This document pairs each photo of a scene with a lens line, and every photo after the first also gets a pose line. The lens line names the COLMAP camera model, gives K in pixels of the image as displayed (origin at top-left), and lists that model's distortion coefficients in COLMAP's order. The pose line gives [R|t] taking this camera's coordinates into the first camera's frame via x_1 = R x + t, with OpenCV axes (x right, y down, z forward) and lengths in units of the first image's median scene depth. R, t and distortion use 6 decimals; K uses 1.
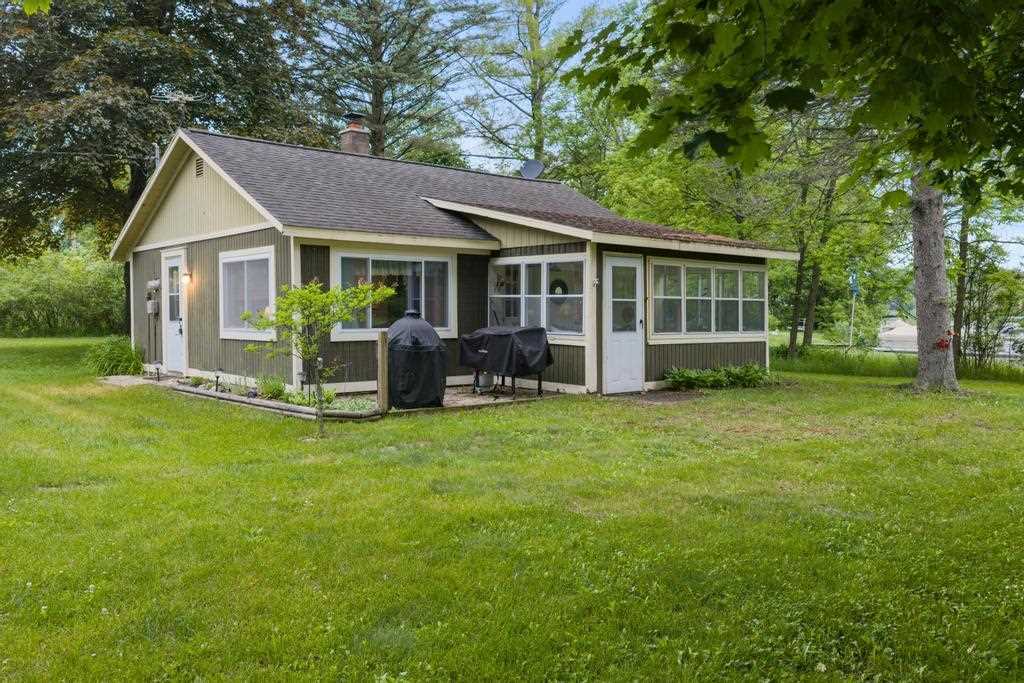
lens RADIAL K [[841.6, 0, 512.0], [0, 841.6, 341.5], [0, 0, 1]] dist [-0.000235, -0.001550]
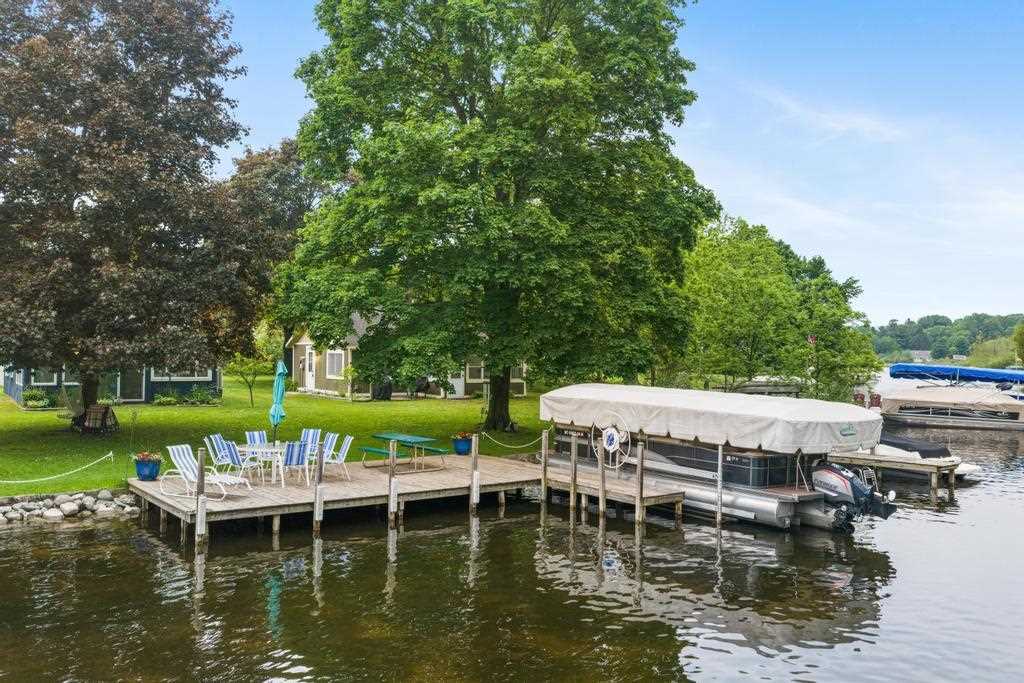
lens RADIAL K [[841.6, 0, 512.0], [0, 841.6, 341.5], [0, 0, 1]] dist [-0.000235, -0.001550]
pose [[0.994197, 0.010826, -0.107032, 0.624852], [-0.015611, 0.998911, -0.043969, -0.013655], [0.106439, 0.045385, 0.993283, -1.898622]]
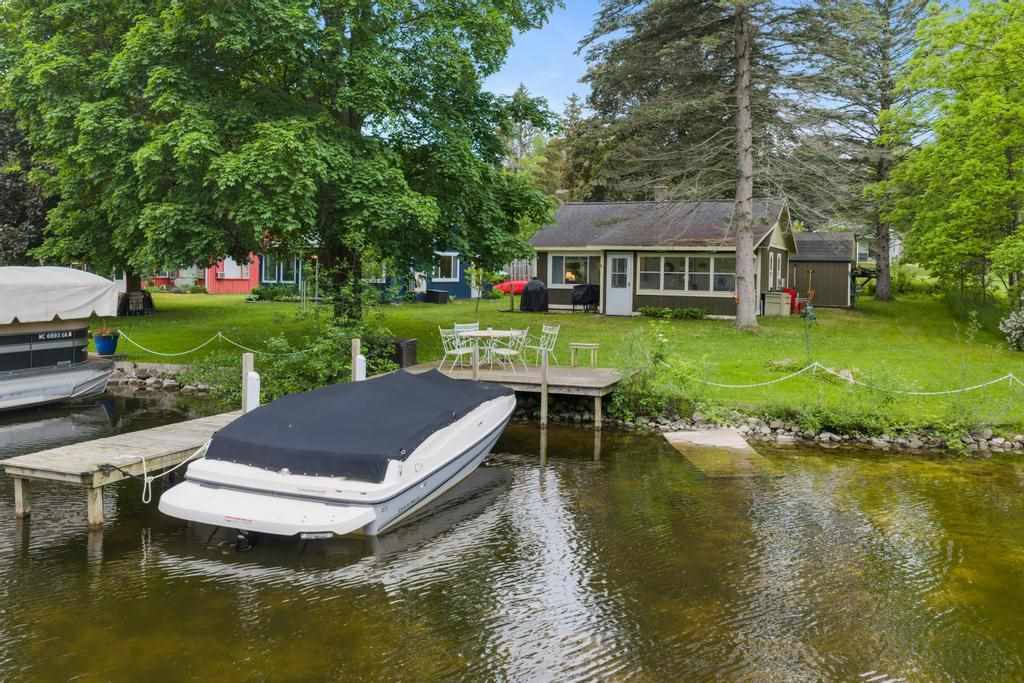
lens RADIAL K [[841.6, 0, 512.0], [0, 841.6, 341.5], [0, 0, 1]] dist [-0.000235, -0.001550]
pose [[0.384455, 0.079410, -0.919722, 1.964456], [-0.046854, 0.996688, 0.066470, -0.003976], [0.921954, 0.017538, 0.386902, -0.106889]]
